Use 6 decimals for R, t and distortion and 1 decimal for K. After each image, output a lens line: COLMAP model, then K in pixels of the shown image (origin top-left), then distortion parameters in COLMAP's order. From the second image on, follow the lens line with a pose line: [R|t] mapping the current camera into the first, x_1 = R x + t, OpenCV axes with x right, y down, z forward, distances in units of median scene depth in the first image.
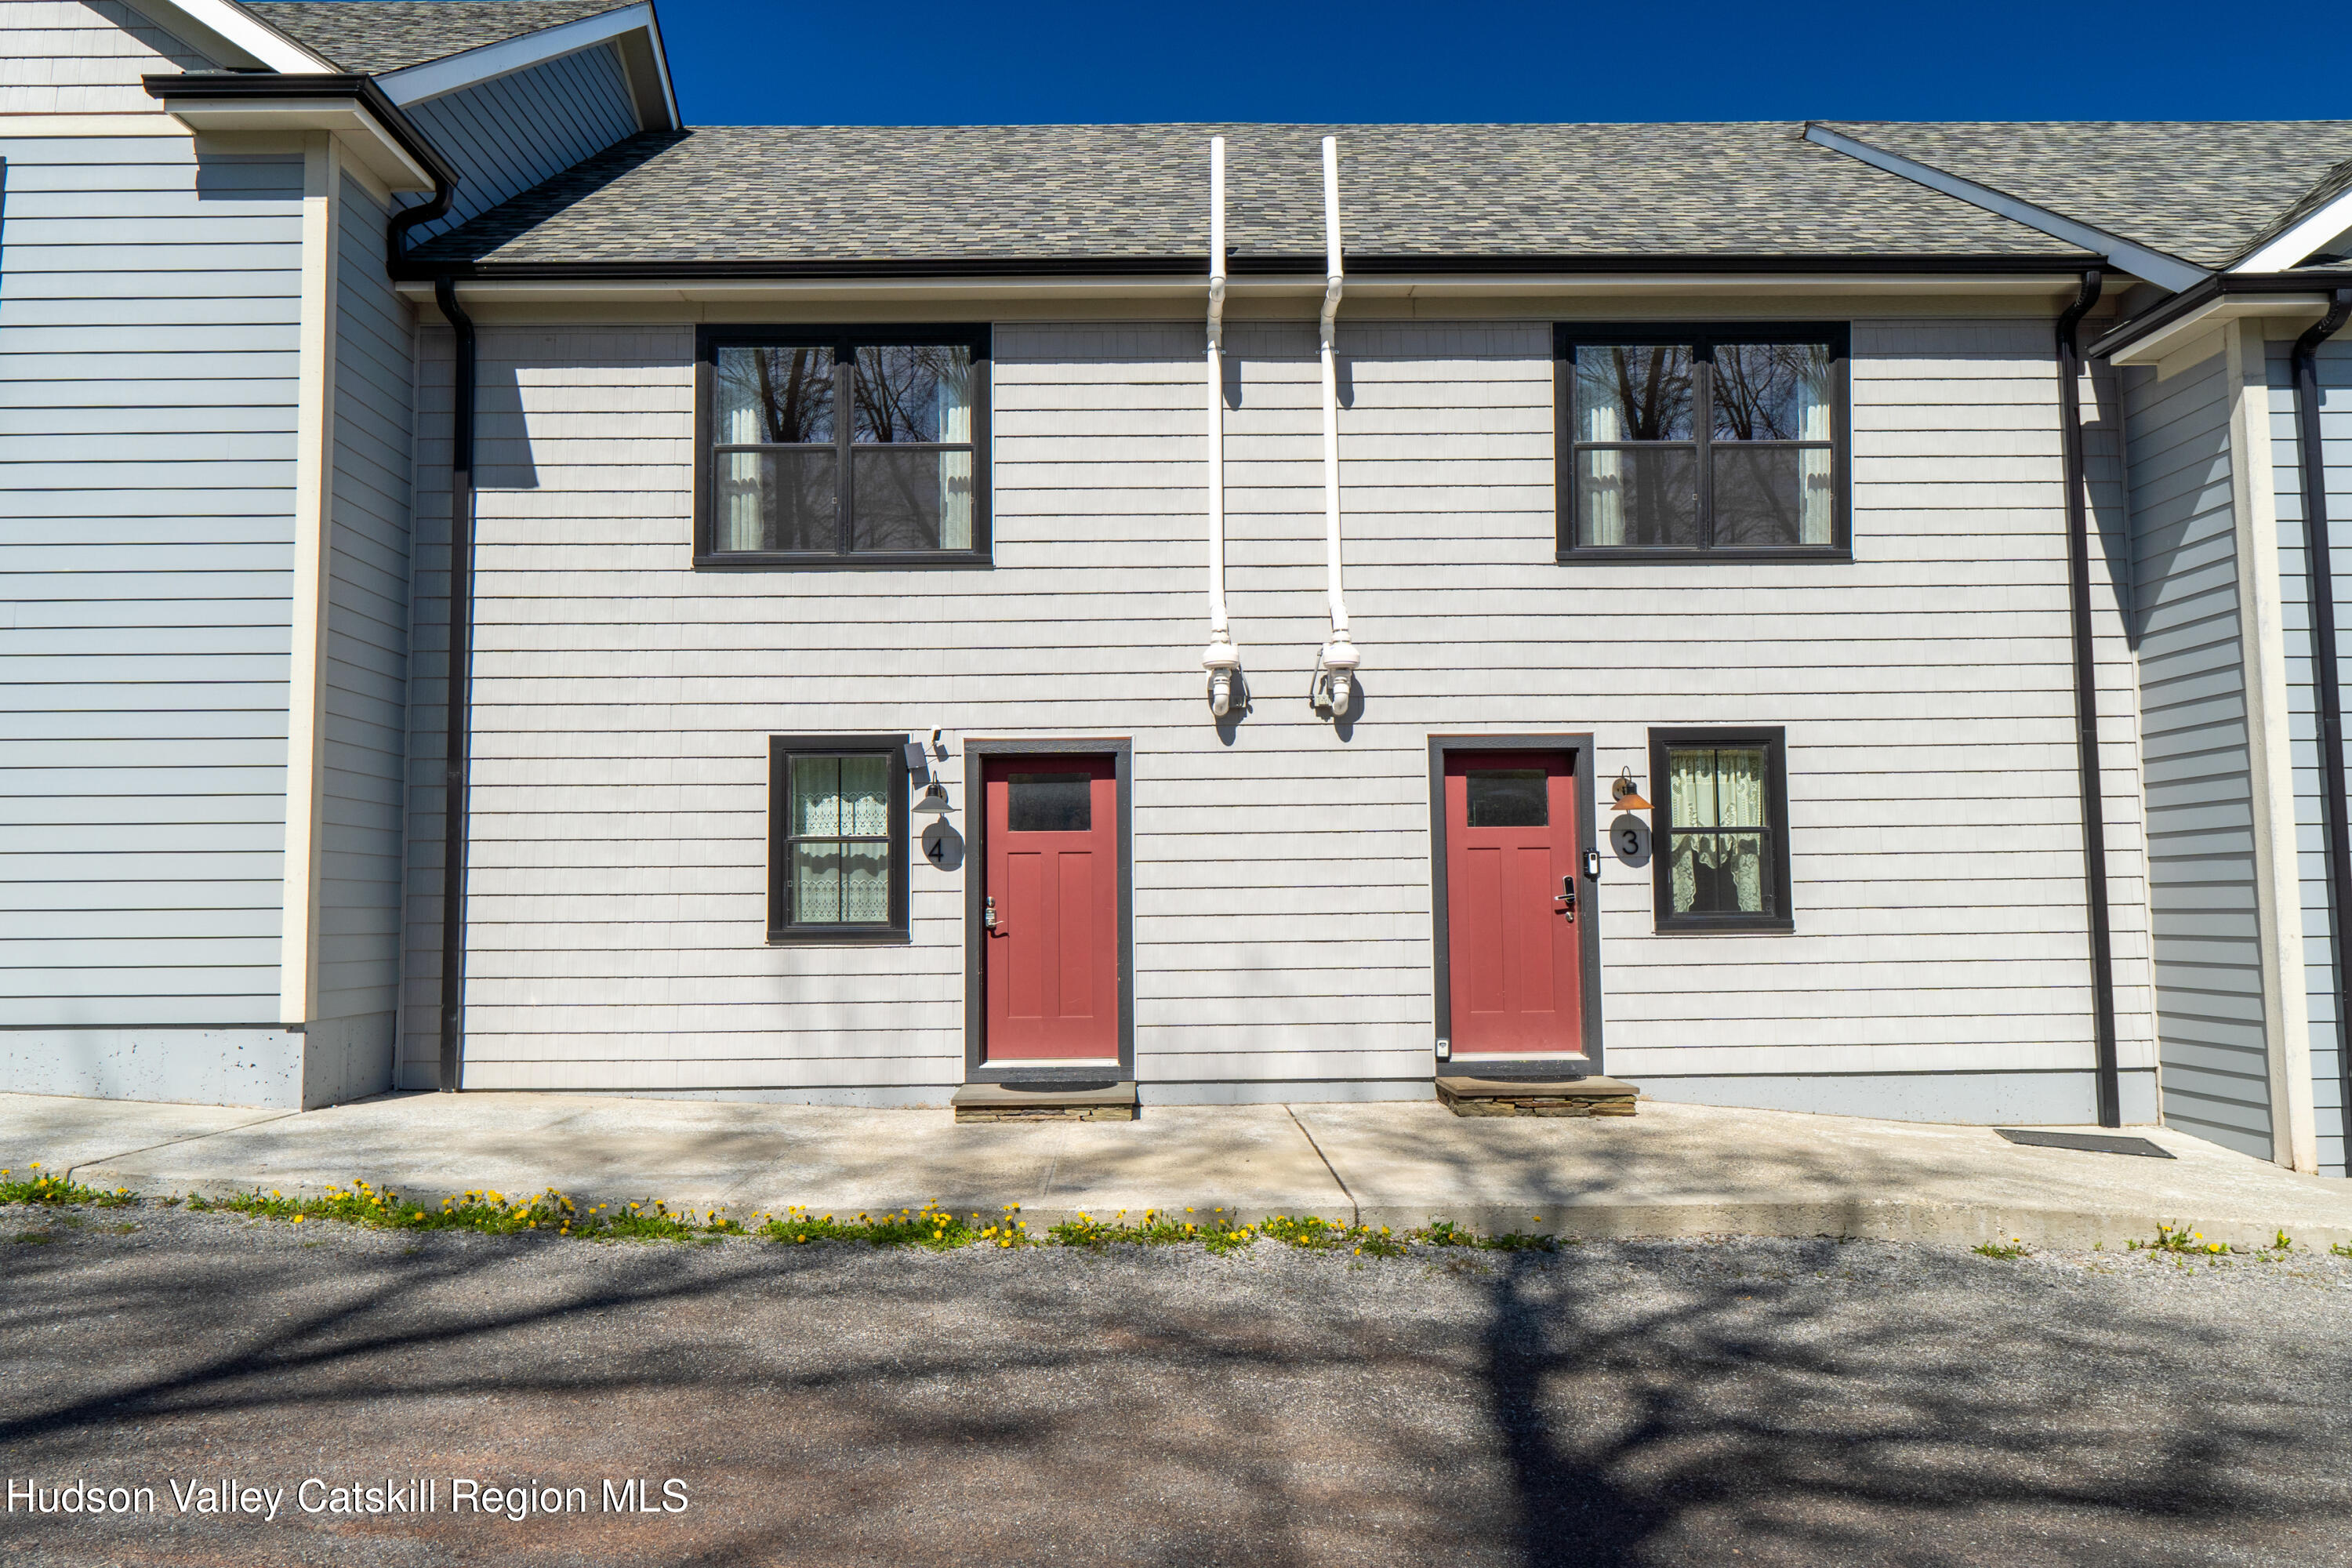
lens RADIAL K [[1689.6, 0, 1187.5], [0, 1689.6, 781.5], [0, 0, 1]] dist [-0.002599, -0.000784]
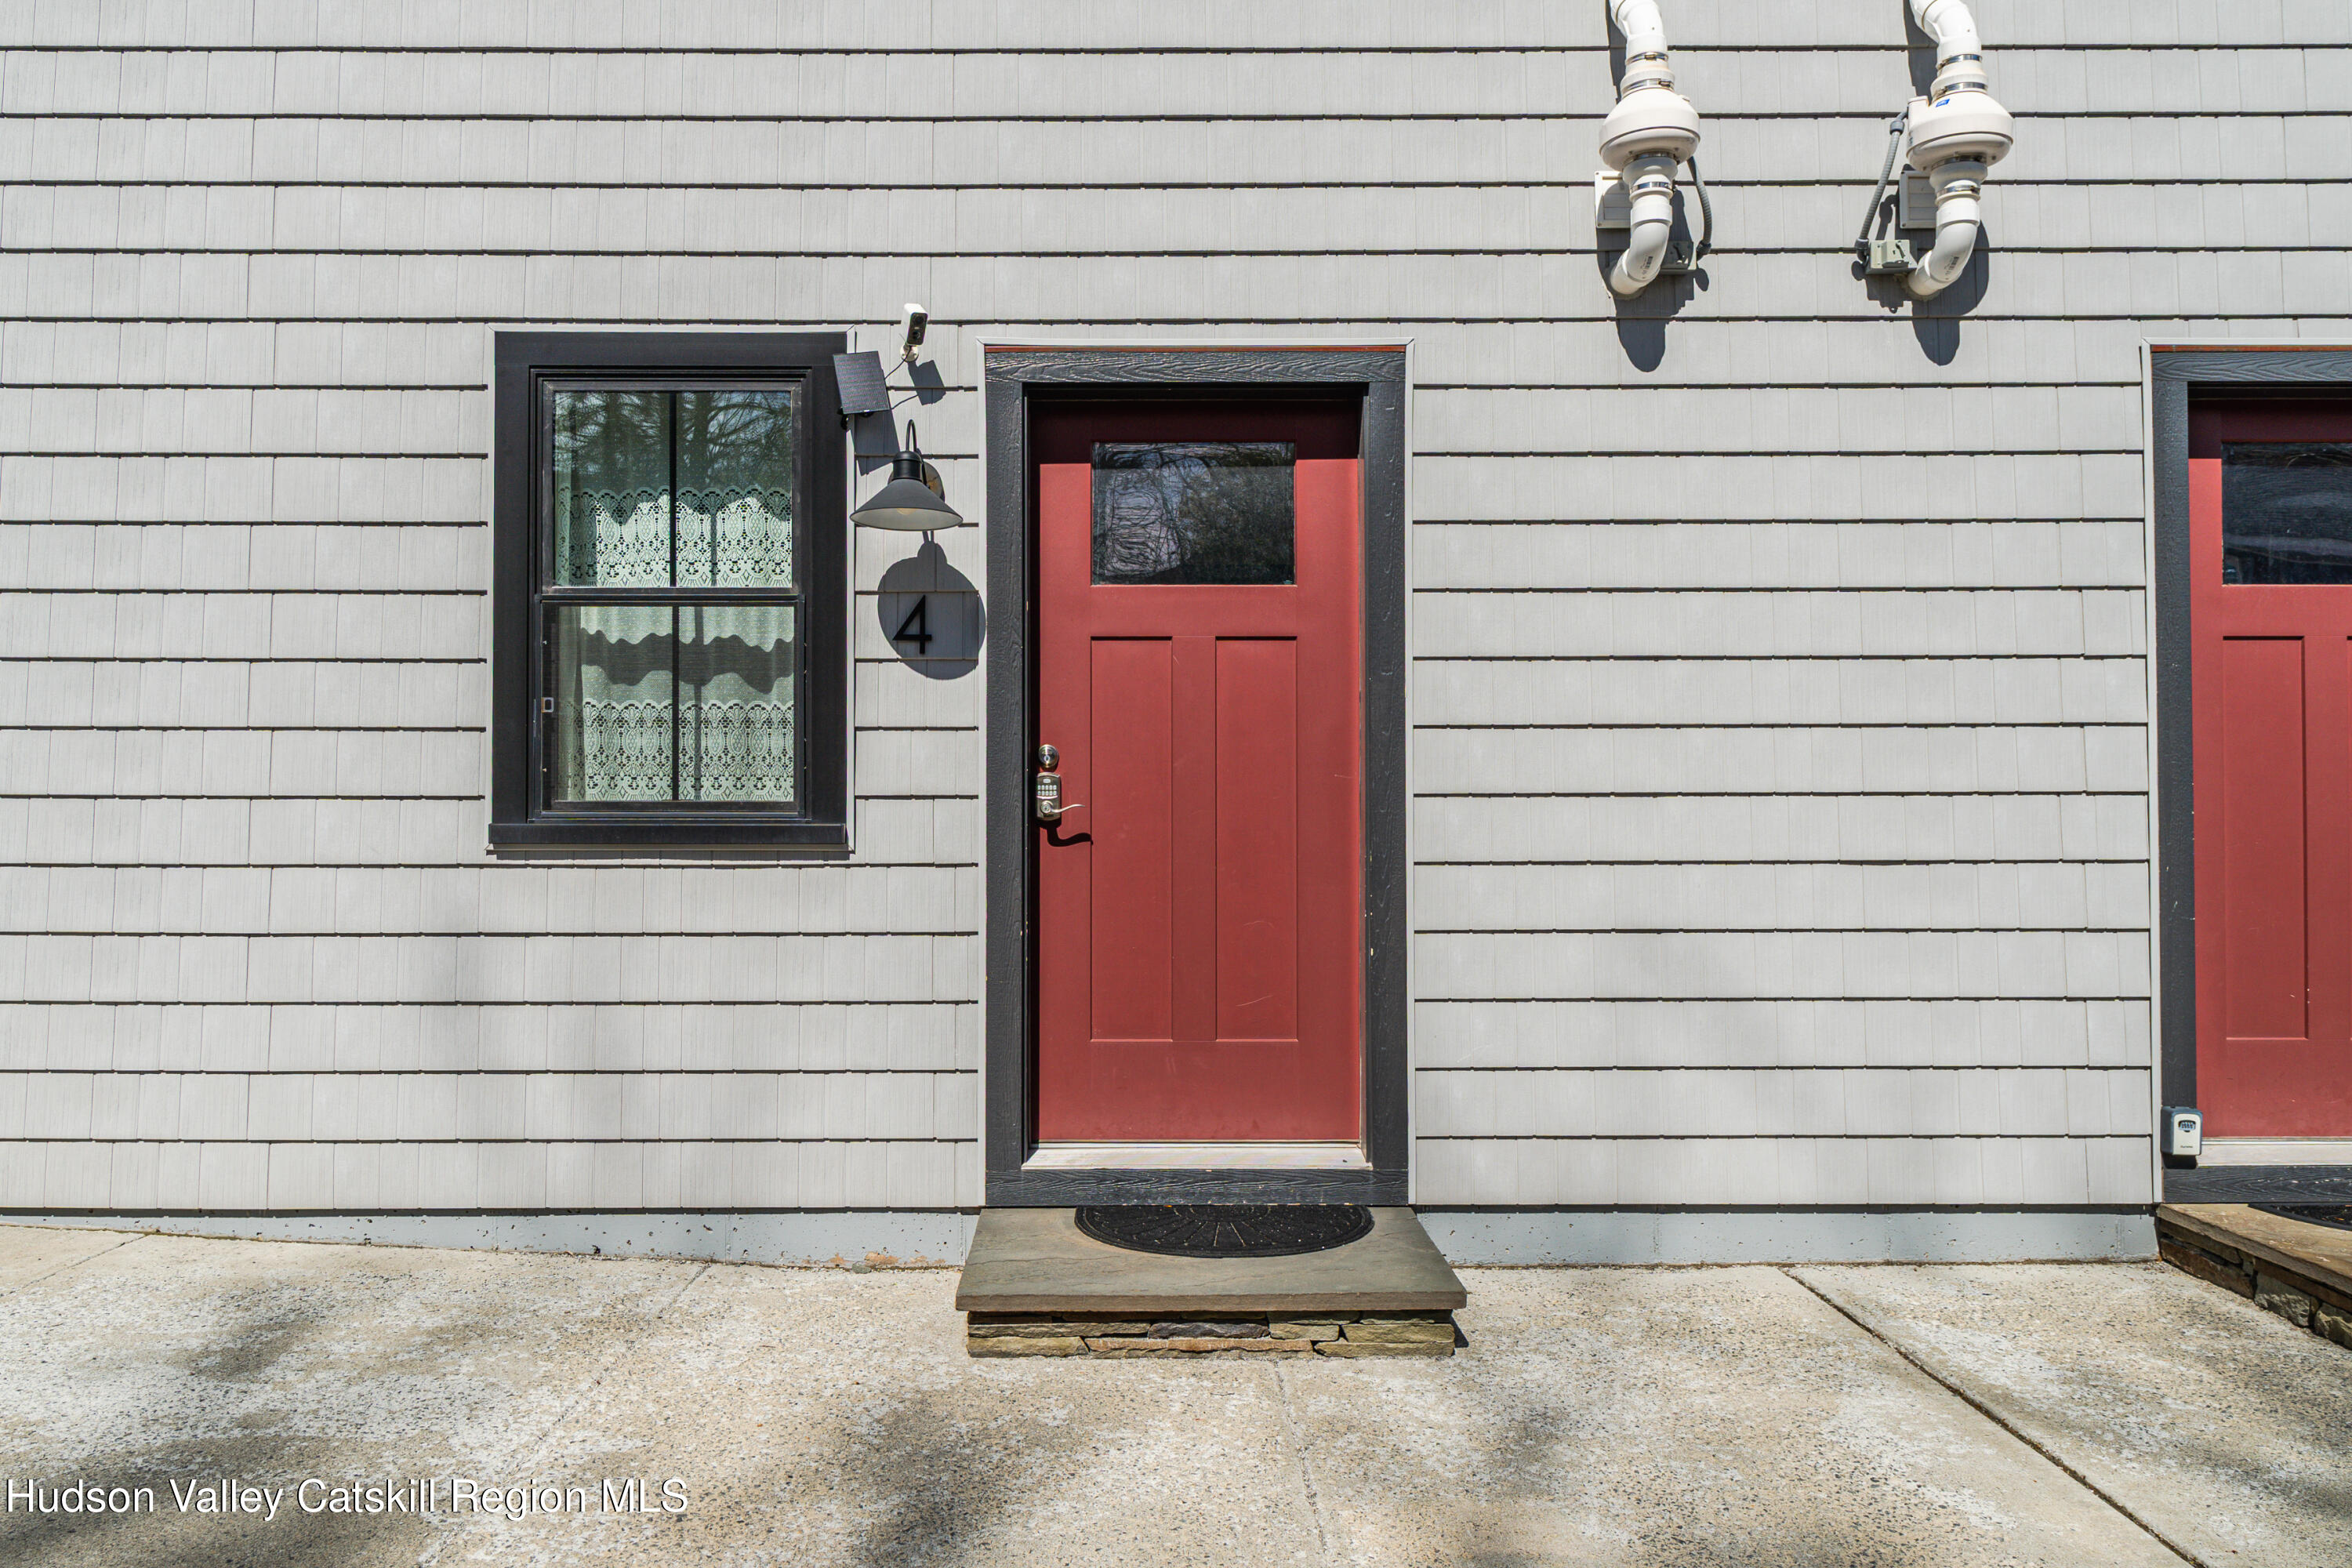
lens RADIAL K [[1689.6, 0, 1162.4], [0, 1689.6, 794.4], [0, 0, 1]] dist [-0.002599, -0.000784]
pose [[0.999940, 0.009800, -0.004826, -0.087630], [-0.009491, 0.998126, 0.060445, 0.055734], [0.005409, -0.060395, 0.998160, 0.598607]]
